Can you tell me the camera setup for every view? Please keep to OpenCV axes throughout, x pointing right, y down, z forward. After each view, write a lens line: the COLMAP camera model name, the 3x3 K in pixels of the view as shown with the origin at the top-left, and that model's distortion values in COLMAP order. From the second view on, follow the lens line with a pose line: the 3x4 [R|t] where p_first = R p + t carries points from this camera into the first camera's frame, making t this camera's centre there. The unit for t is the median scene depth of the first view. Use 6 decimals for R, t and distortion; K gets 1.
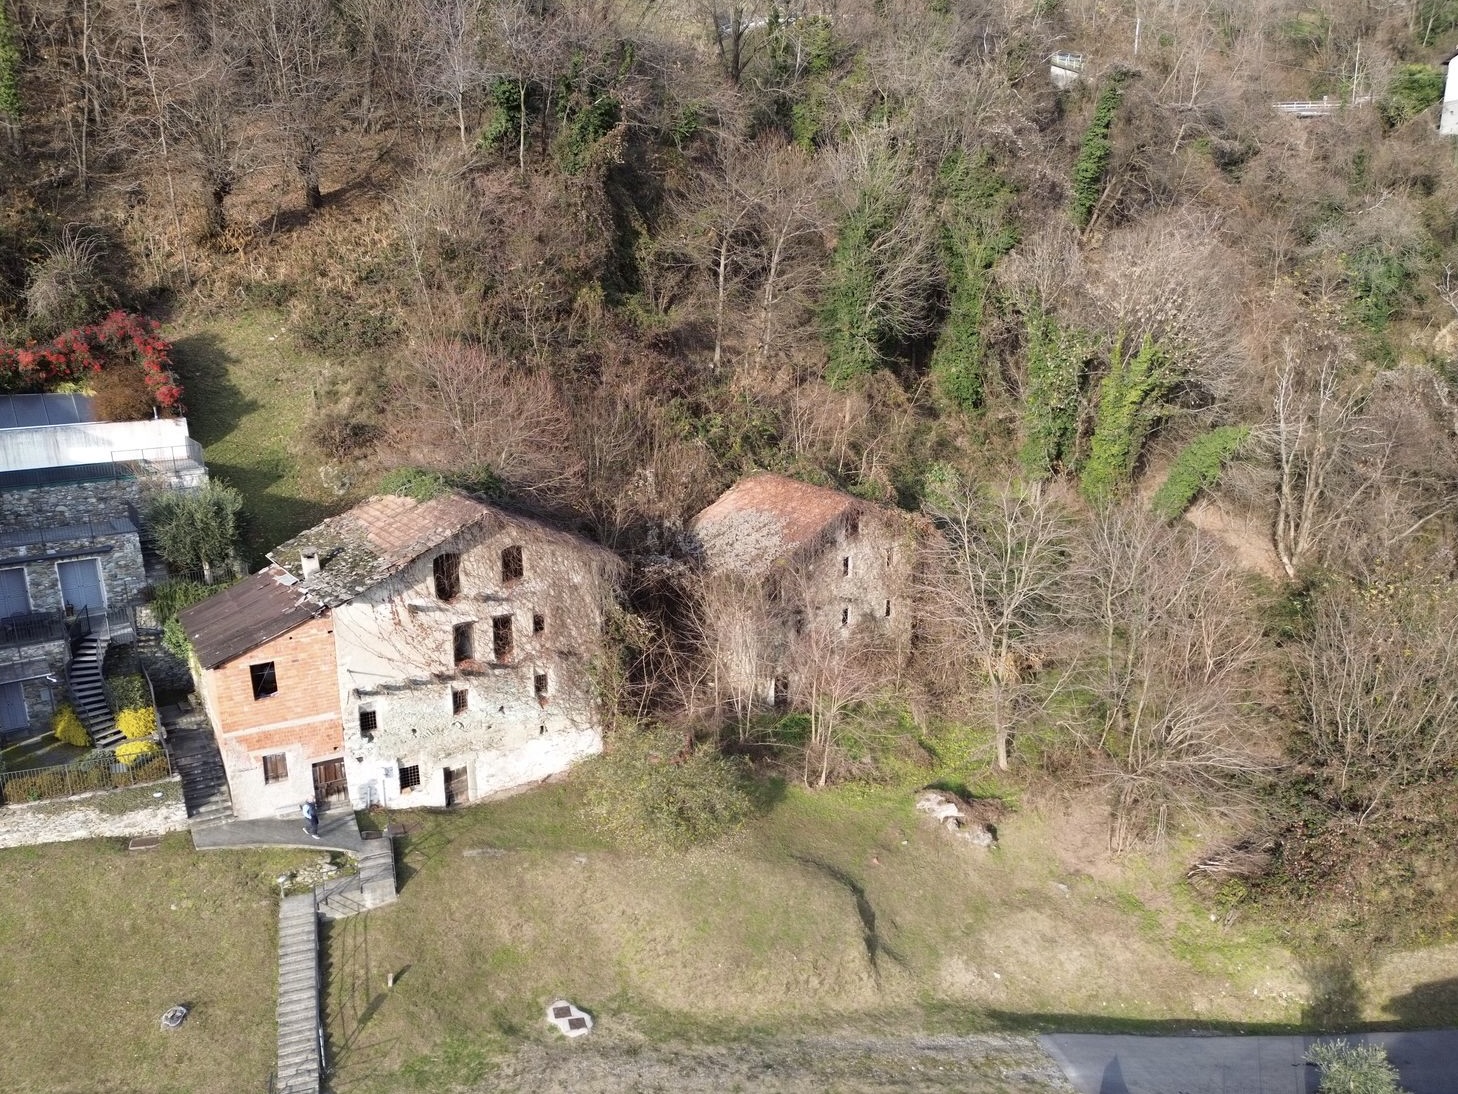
lens RADIAL K [[1122.7, 0, 781.0], [0, 1122.7, 577.7], [0, 0, 1]] dist [0.045408, -0.028322]
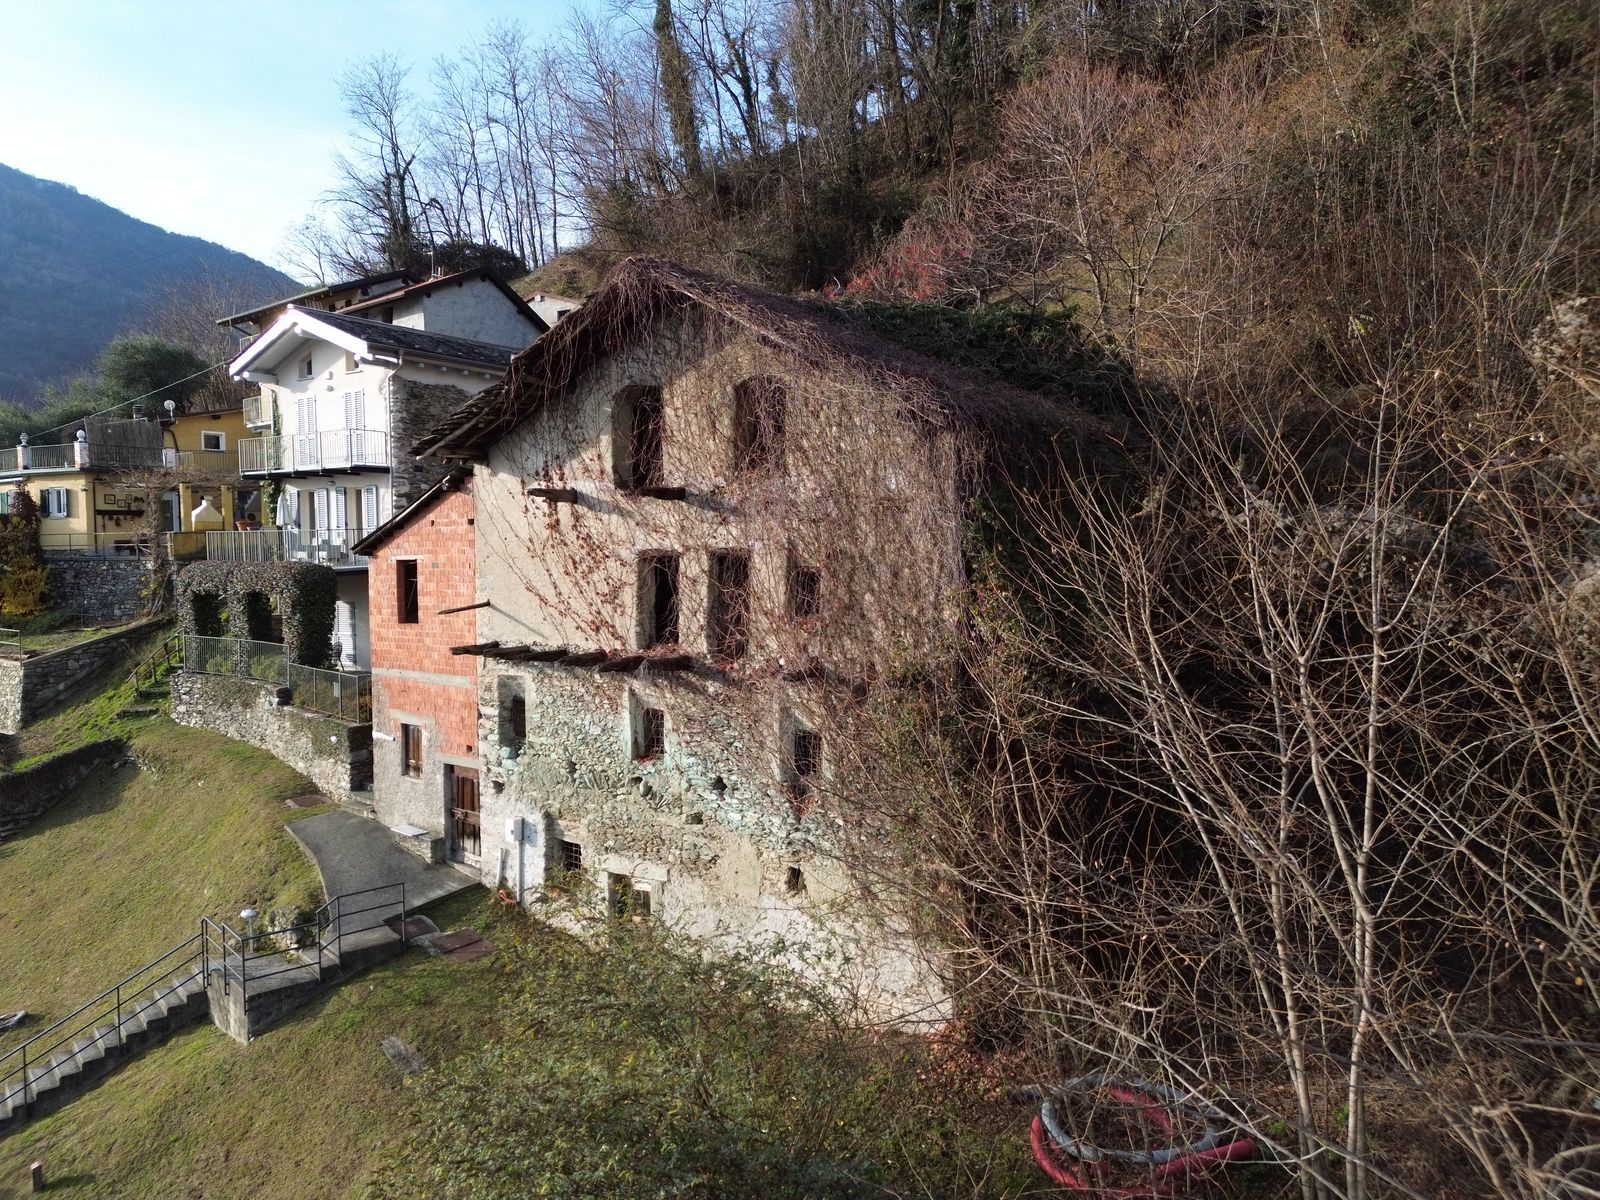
lens RADIAL K [[1121.3, 0, 804.3], [0, 1121.3, 602.1], [0, 0, 1]] dist [0.062695, -0.047768]
pose [[0.318900, 0.043375, -0.946795, 0.146803], [-0.246643, 0.968333, -0.038712, 0.059336], [0.915134, 0.245865, 0.319500, 0.872026]]
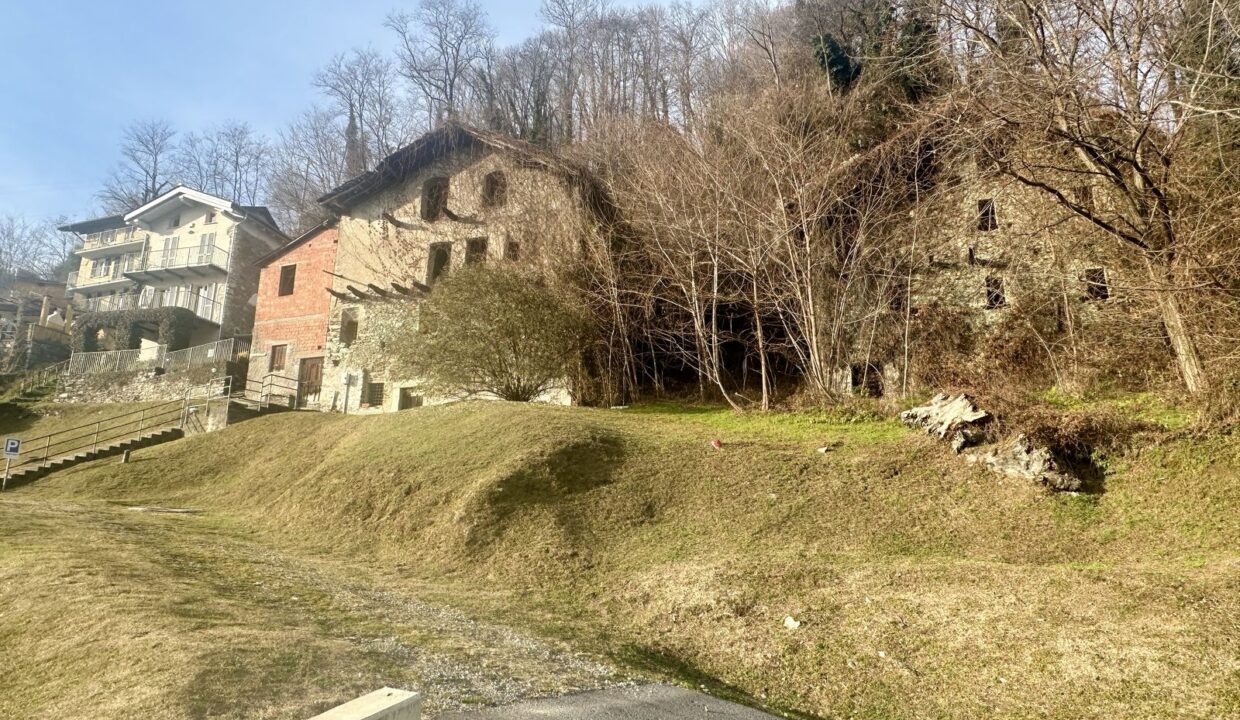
lens RADIAL K [[814.3, 0, 614.2], [0, 814.3, 365.6], [0, 0, 1]] dist [0.002735, 0.002723]
pose [[0.596190, -0.186499, -0.780882, 0.342333], [-0.232091, 0.891079, -0.390016, 0.367579], [0.768565, 0.413759, 0.487967, 0.769221]]
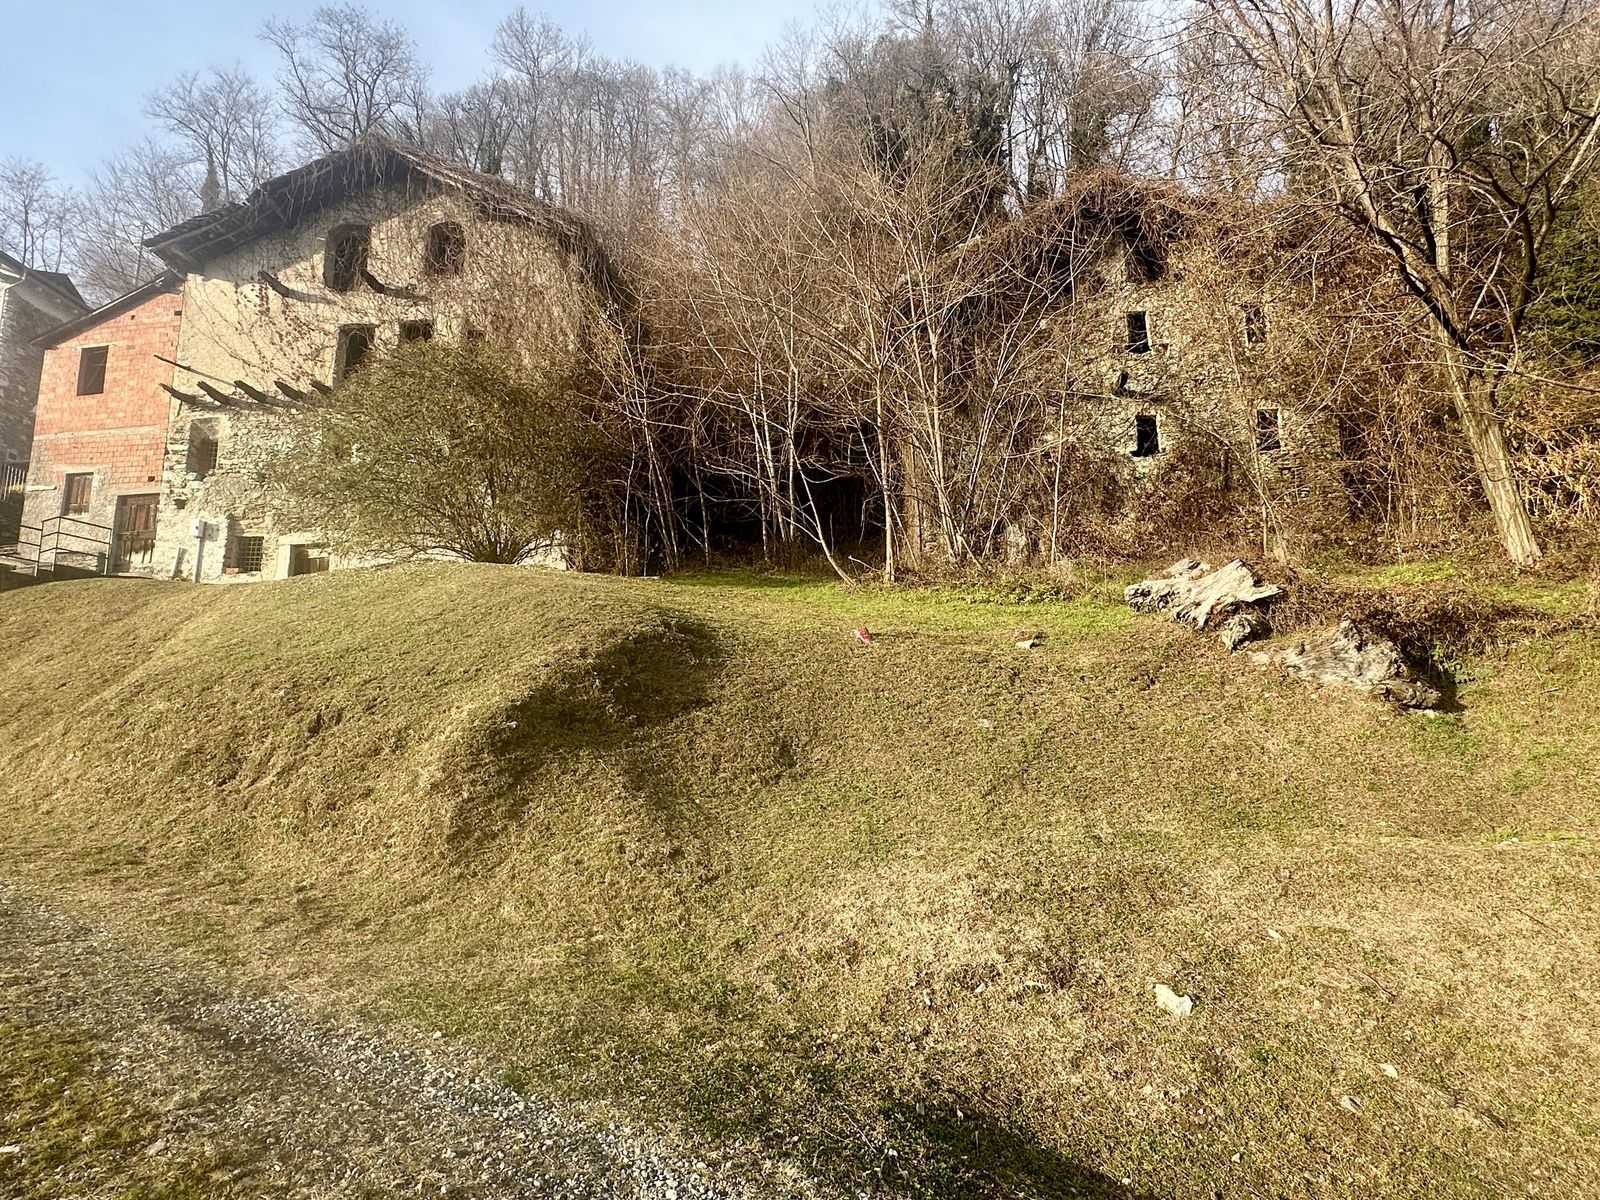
lens RADIAL K [[947.6, 0, 790.6], [0, 947.6, 597.0], [0, 0, 1]] dist [-0.005218, 0.005480]
pose [[0.763695, -0.130690, -0.632210, 0.230847], [-0.158384, 0.911435, -0.379737, 0.338693], [0.625847, 0.390135, 0.675360, 0.804849]]
